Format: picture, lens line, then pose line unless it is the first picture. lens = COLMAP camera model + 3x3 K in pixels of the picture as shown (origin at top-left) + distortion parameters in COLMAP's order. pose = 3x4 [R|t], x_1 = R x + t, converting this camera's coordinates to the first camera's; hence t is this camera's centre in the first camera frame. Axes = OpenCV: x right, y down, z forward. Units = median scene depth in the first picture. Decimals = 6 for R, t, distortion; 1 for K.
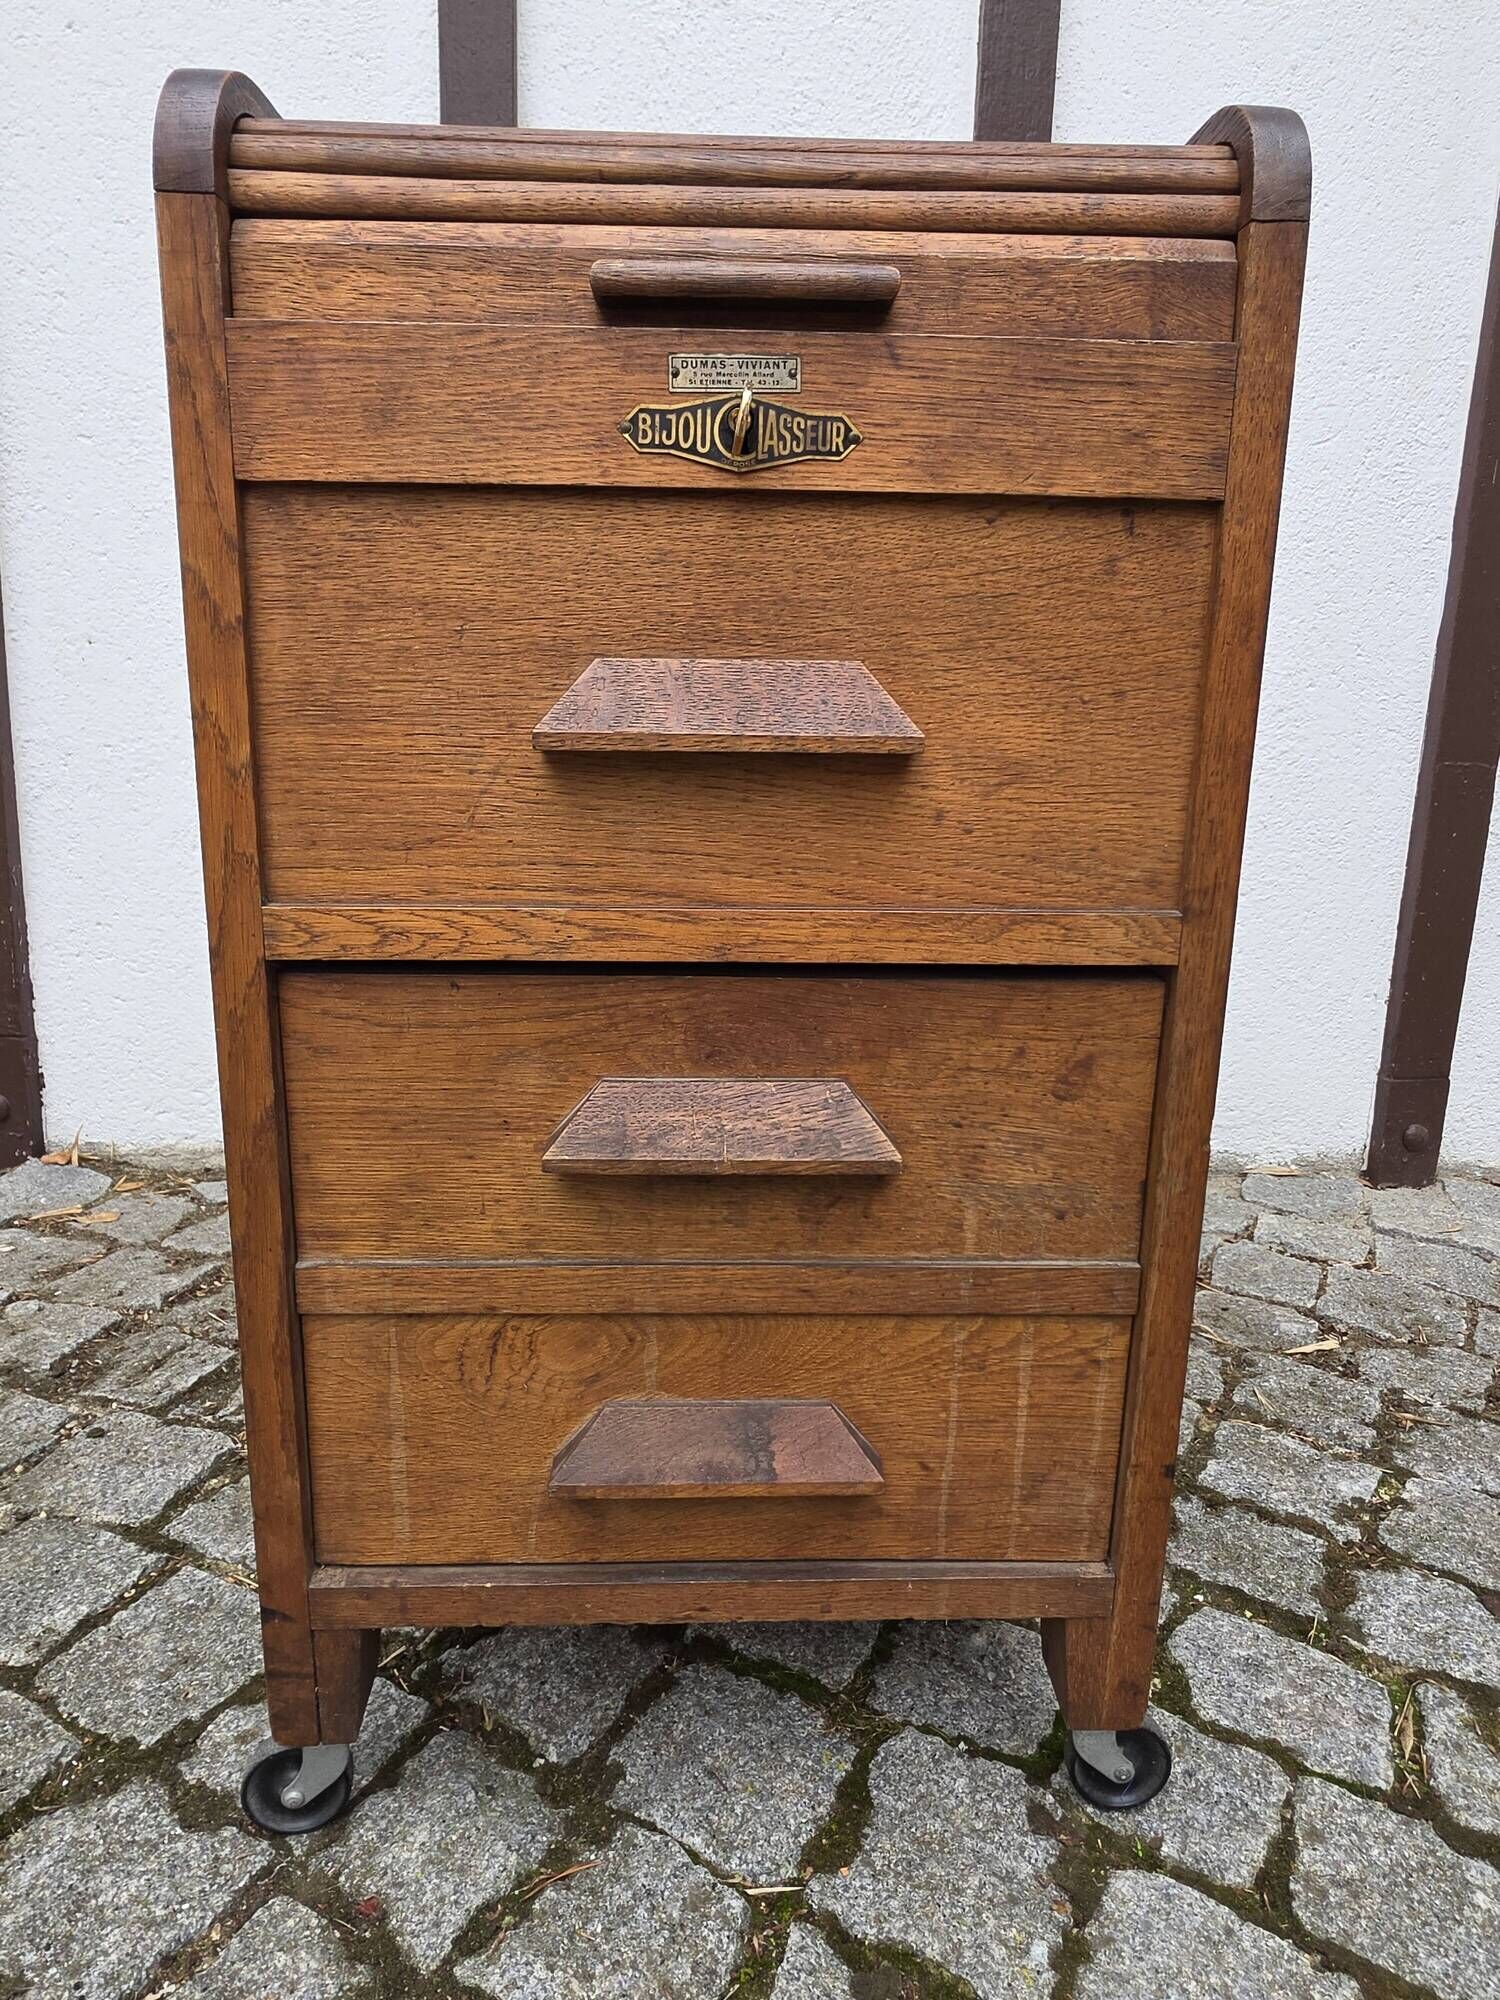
lens RADIAL K [[1267.9, 0, 752.5], [0, 1267.9, 953.6], [0, 0, 1]] dist [-0.006212, 0.001362]
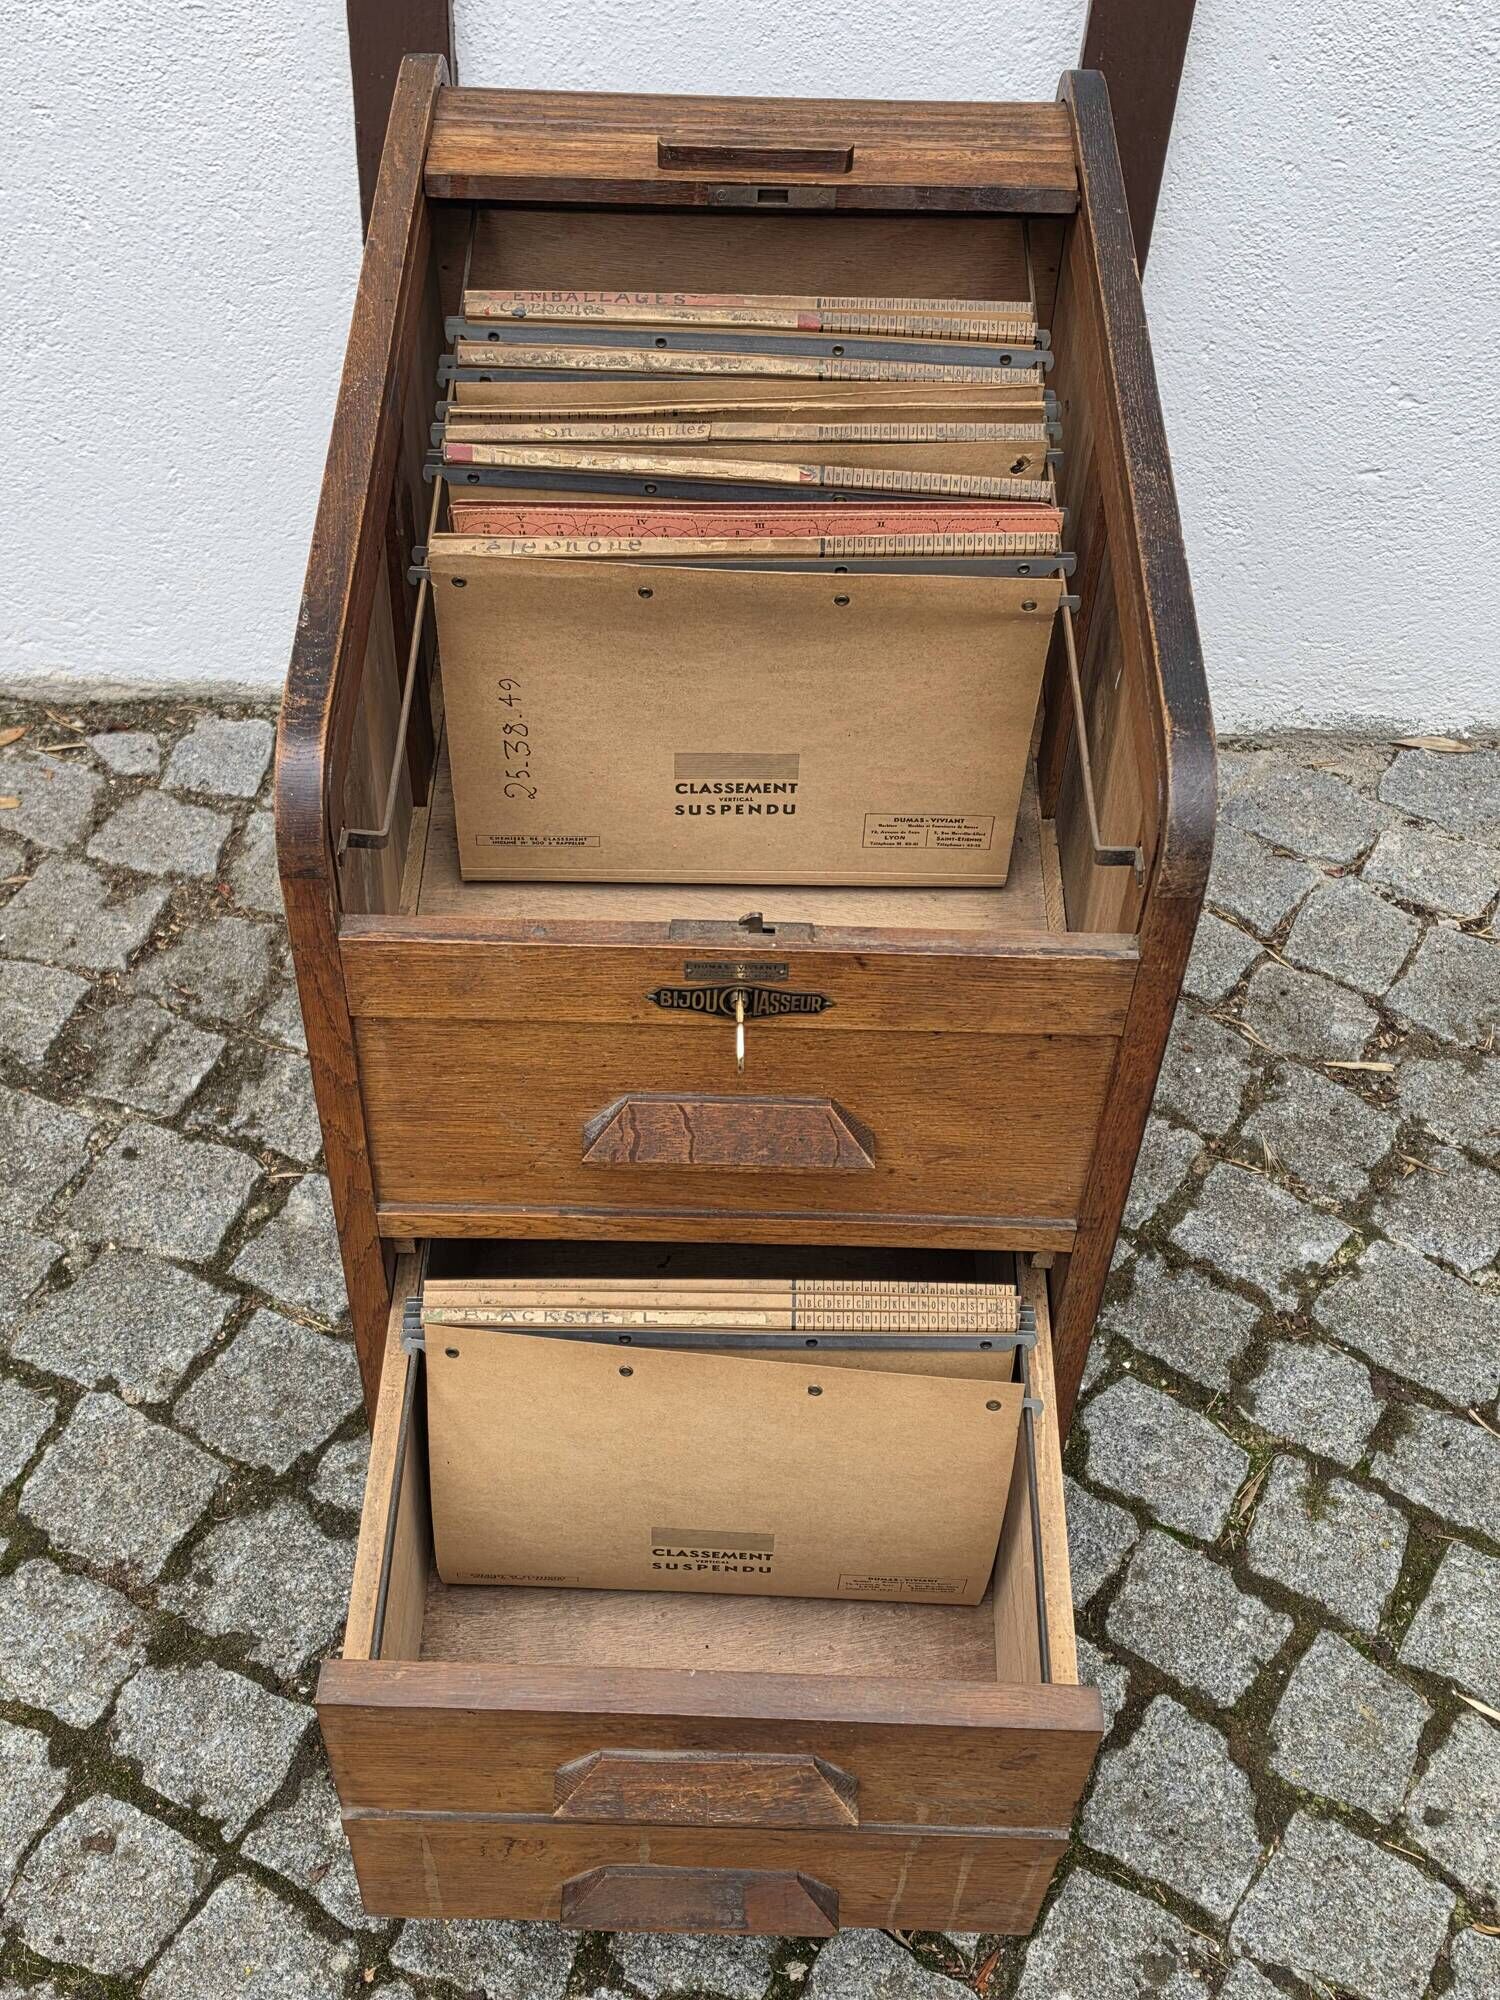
lens RADIAL K [[2496.3, 0, 743.4], [0, 2496.3, 1034.9], [0, 0, 1]] dist [0.139238, -0.259382]
pose [[0.999074, 0.040333, -0.014952, 0.024395], [-0.022927, 0.793393, 0.608278, -1.288231], [0.036397, -0.607372, 0.793583, -0.757459]]
